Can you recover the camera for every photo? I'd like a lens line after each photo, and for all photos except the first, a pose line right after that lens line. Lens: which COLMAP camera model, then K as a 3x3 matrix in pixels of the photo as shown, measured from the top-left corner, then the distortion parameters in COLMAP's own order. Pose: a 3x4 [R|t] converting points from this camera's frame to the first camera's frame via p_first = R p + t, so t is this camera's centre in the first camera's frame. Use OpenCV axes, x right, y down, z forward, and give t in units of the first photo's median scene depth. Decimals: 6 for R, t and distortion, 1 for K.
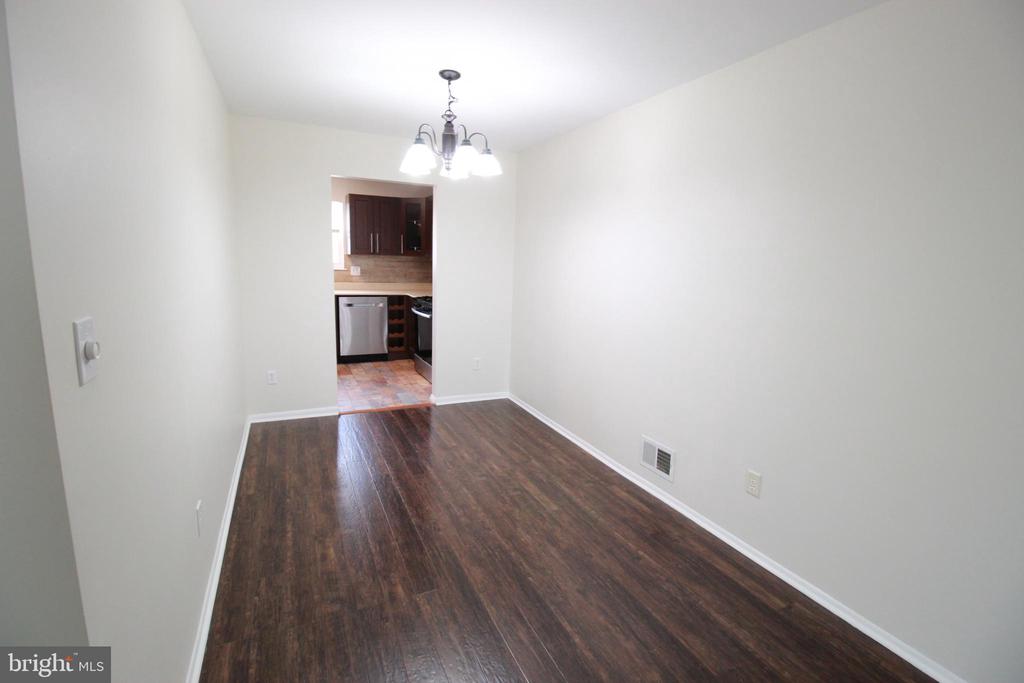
lens RADIAL K [[493.4, 0, 512.0], [0, 493.4, 341.5], [0, 0, 1]] dist [-0.015450, -0.000361]
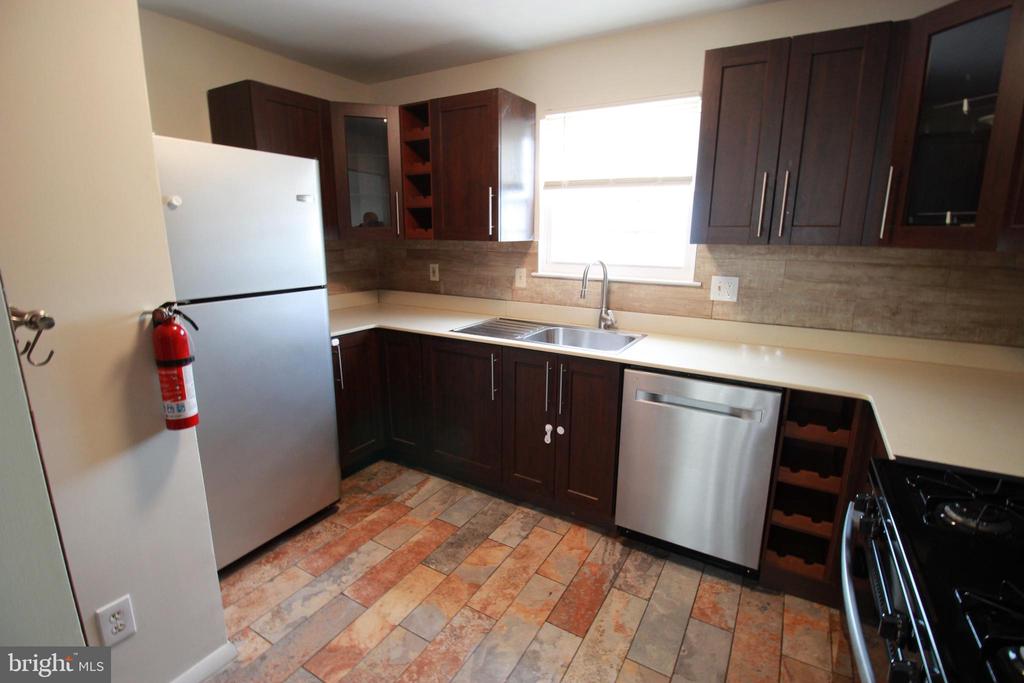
lens RADIAL K [[493.4, 0, 512.0], [0, 493.4, 341.5], [0, 0, 1]] dist [-0.015450, -0.000361]
pose [[0.565826, 0.150998, -0.810580, -0.115011], [-0.127559, 0.987283, 0.094872, -0.124745], [0.814598, 0.049716, 0.577892, 0.697005]]
